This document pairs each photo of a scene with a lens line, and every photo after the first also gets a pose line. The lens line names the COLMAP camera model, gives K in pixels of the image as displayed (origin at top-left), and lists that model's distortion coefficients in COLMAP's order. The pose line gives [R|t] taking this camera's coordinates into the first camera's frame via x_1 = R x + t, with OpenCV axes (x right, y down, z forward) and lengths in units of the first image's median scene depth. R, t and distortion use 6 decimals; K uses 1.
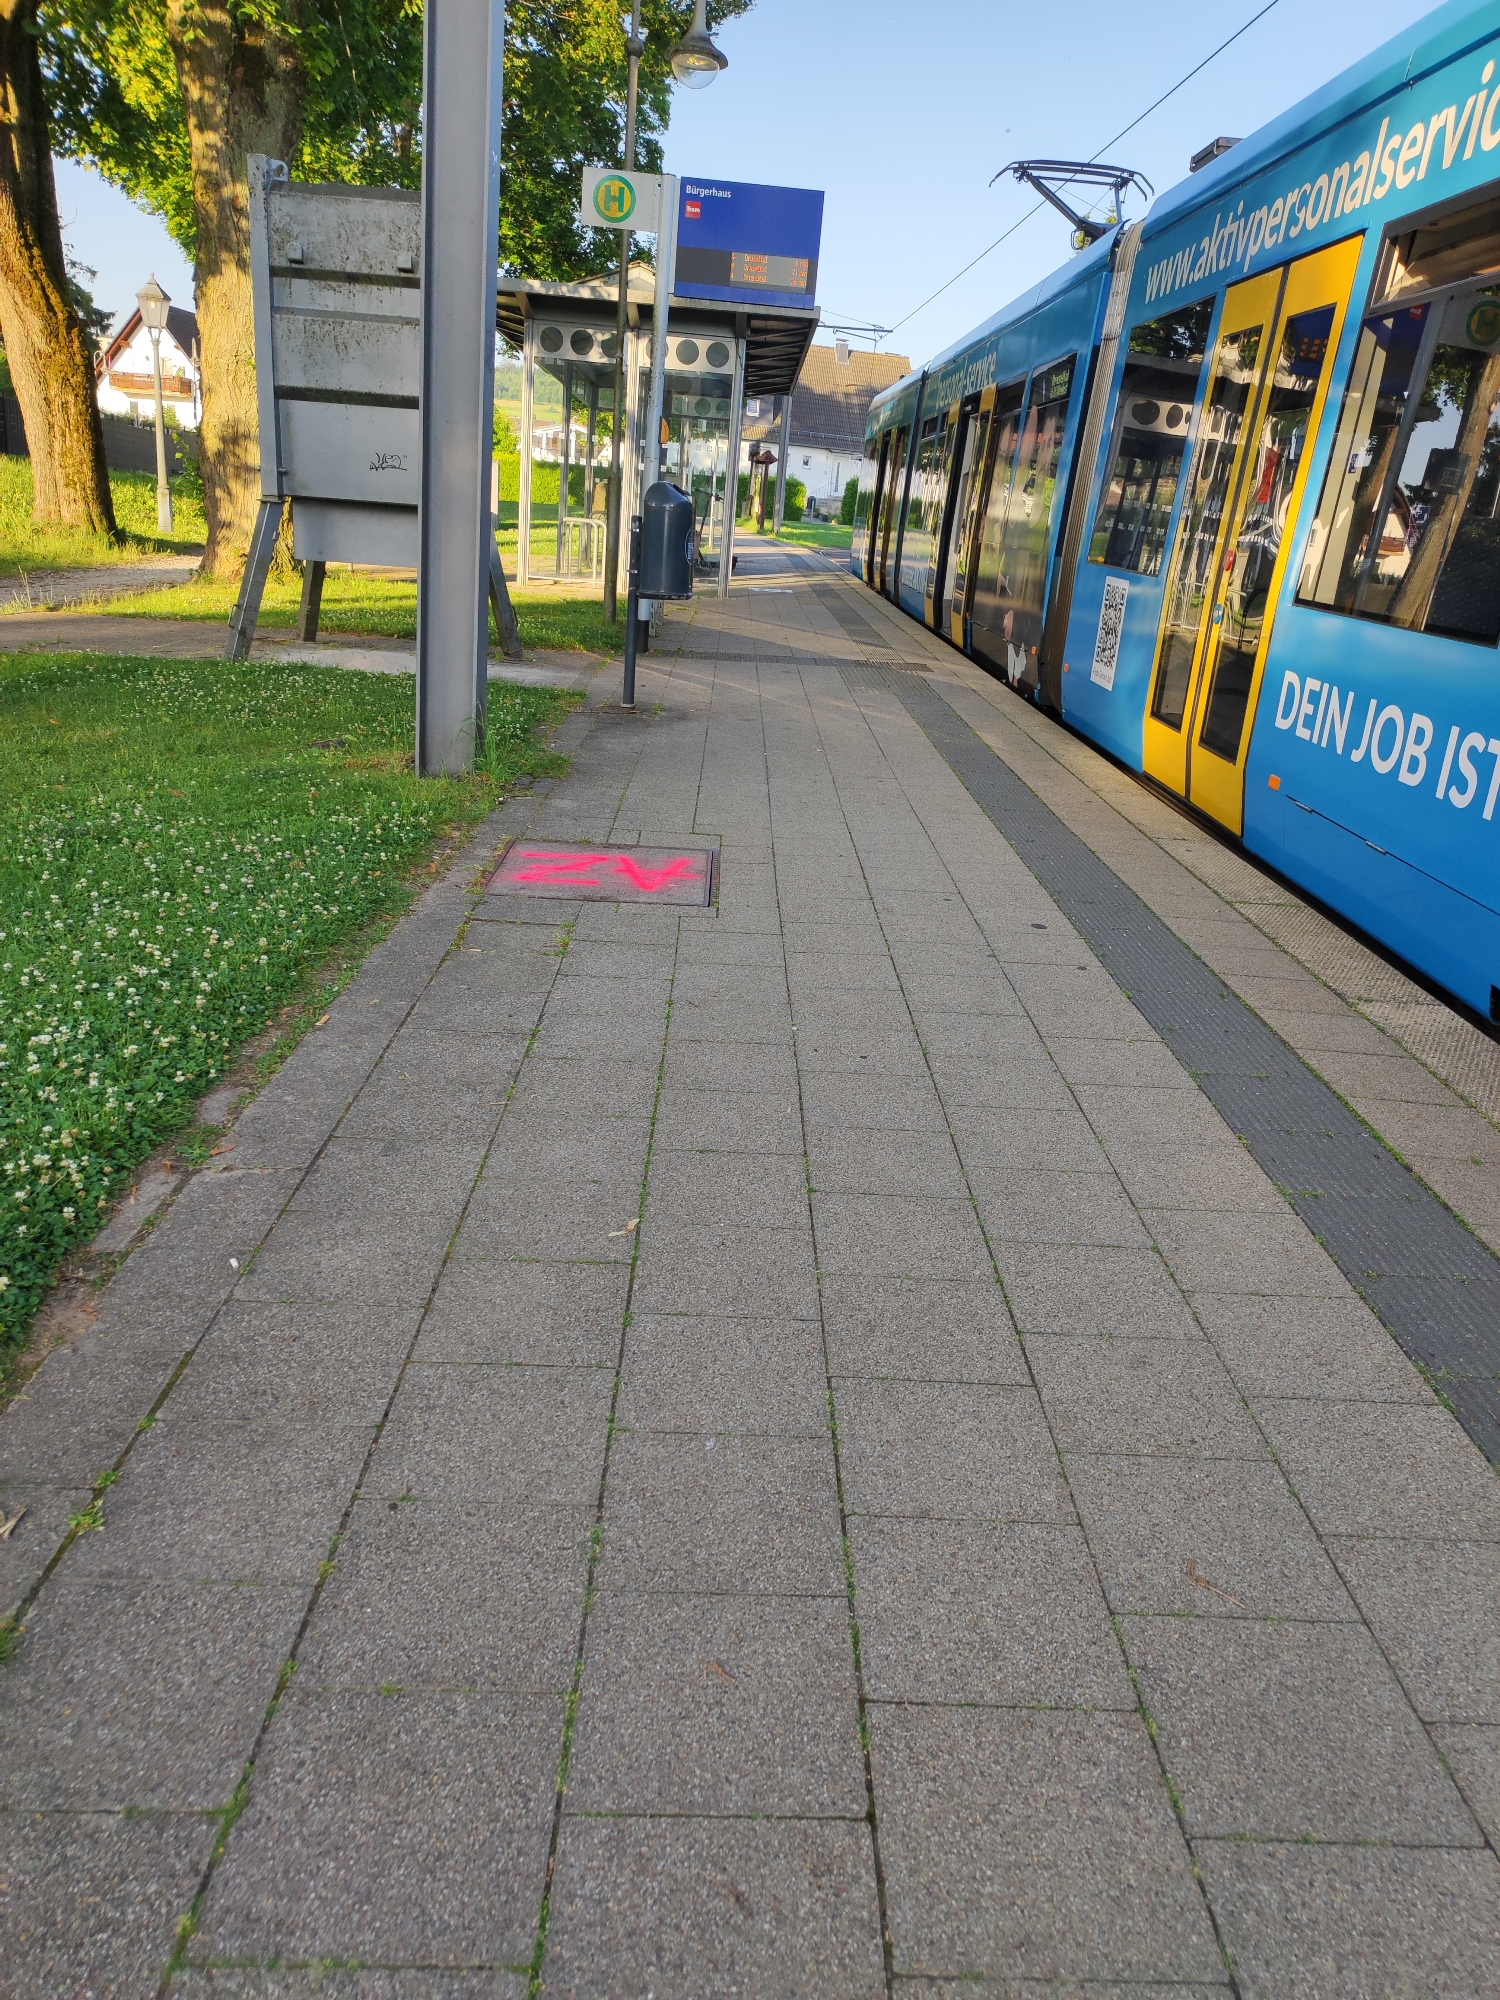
lens RADIAL K [[1487.5, 0, 750.0], [0, 1487.5, 1000.0], [0, 0, 1]] dist [-0.004328, -0.000905]
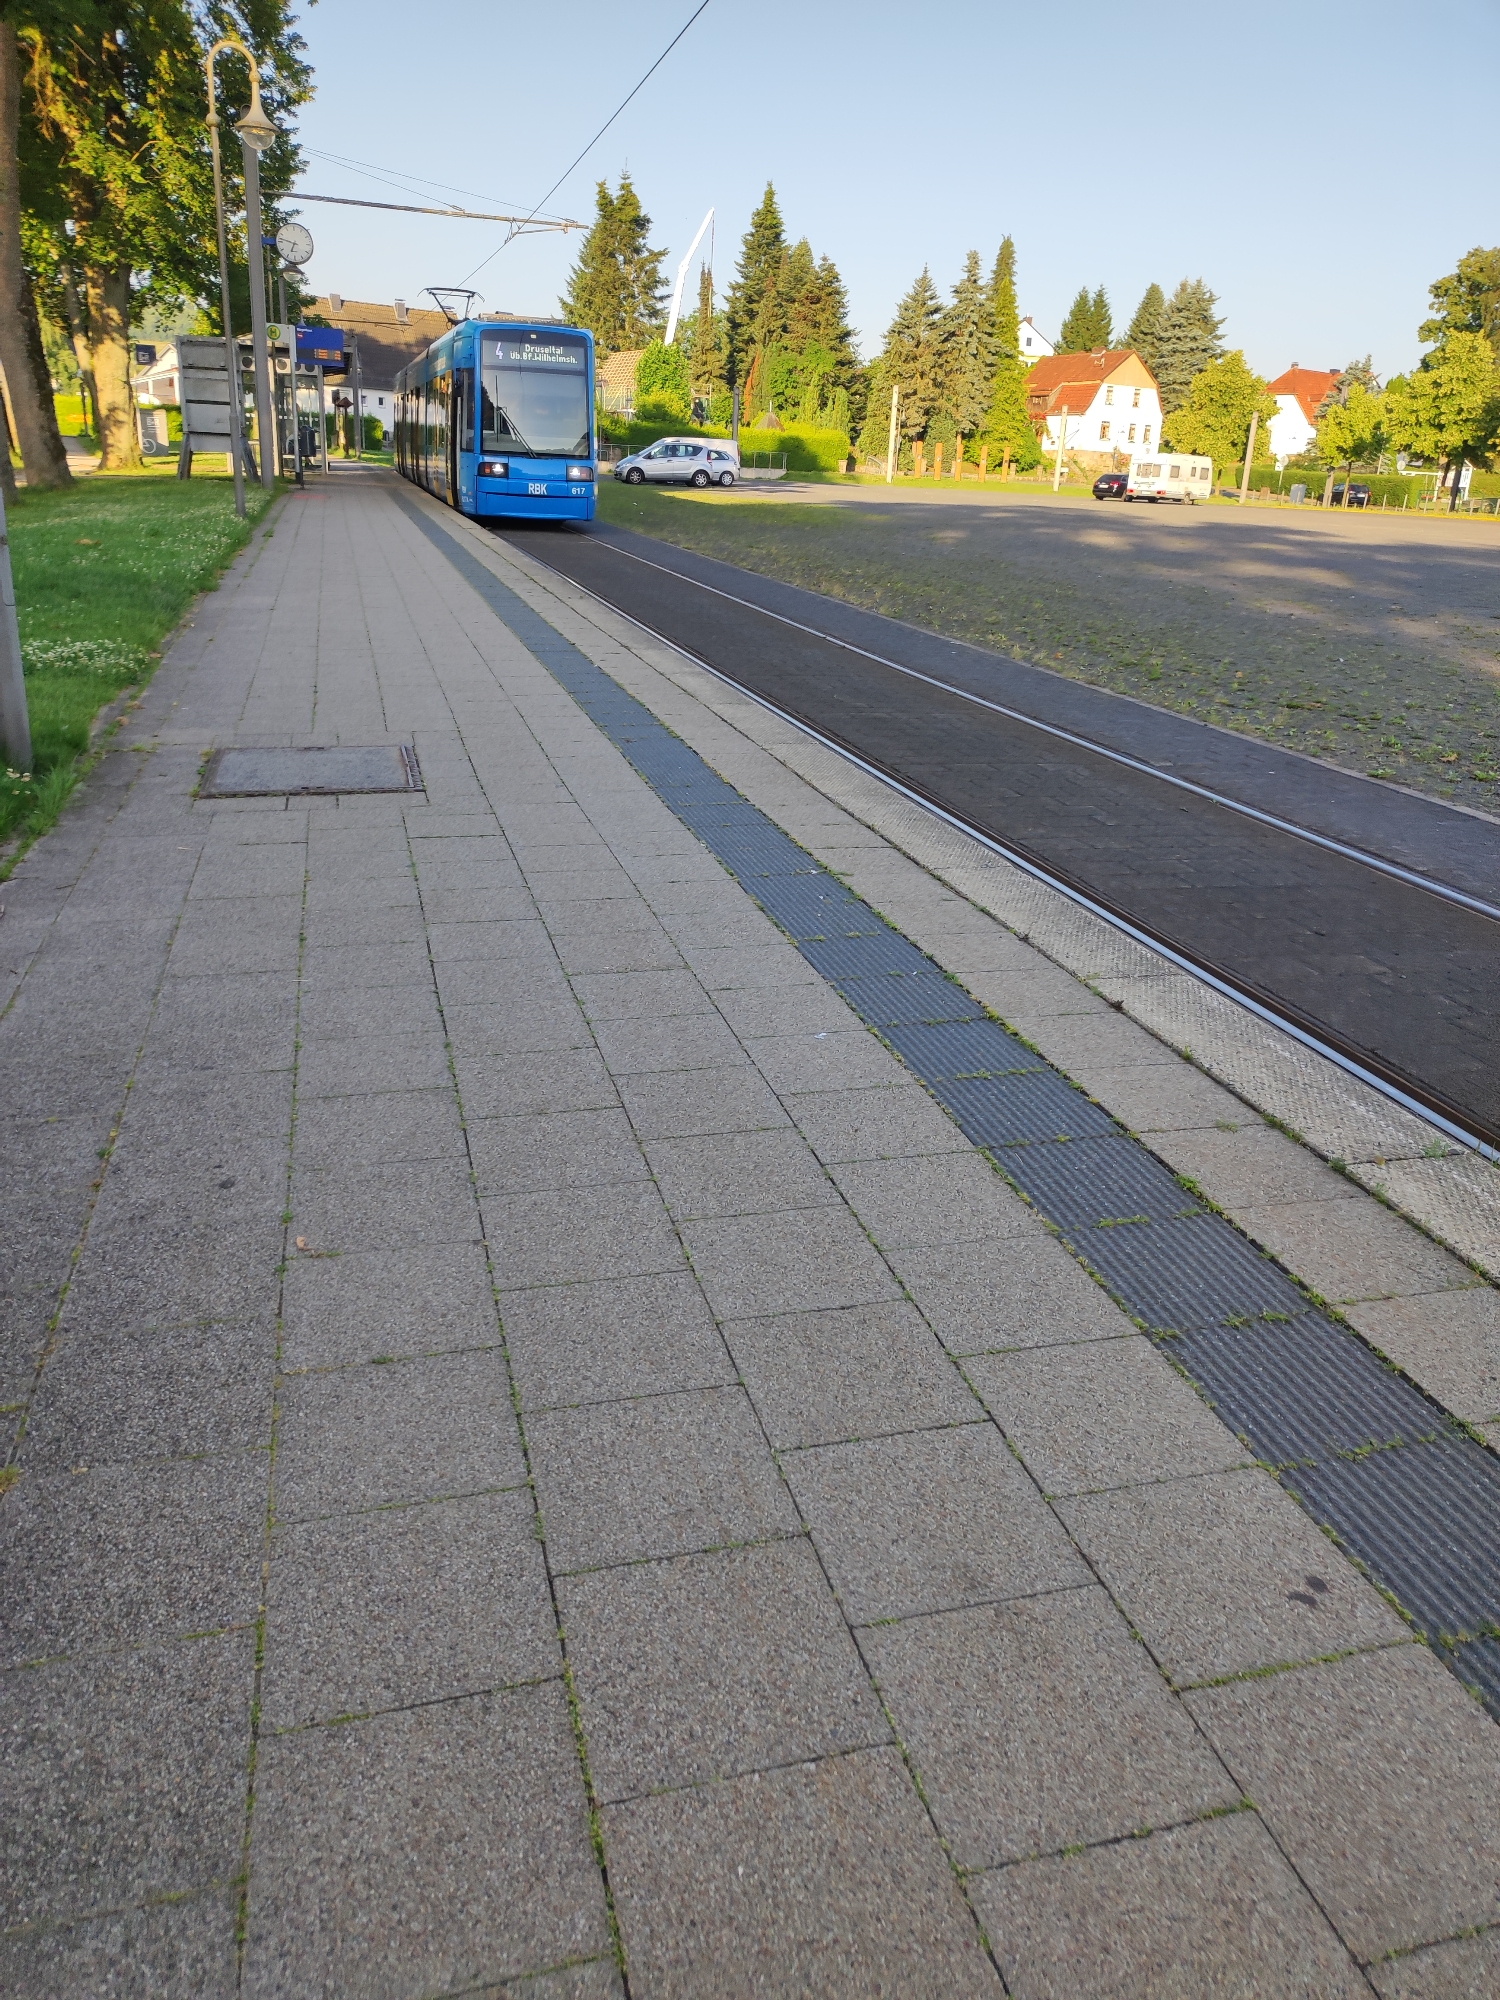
lens RADIAL K [[1459.0, 0, 750.0], [0, 1459.0, 1000.0], [0, 0, 1]] dist [0.027377, -0.000776]
pose [[0.967324, -0.113010, 0.226964, 0.003357], [0.102484, 0.993061, 0.057676, 0.169445], [-0.231907, -0.032531, 0.972194, -0.497940]]
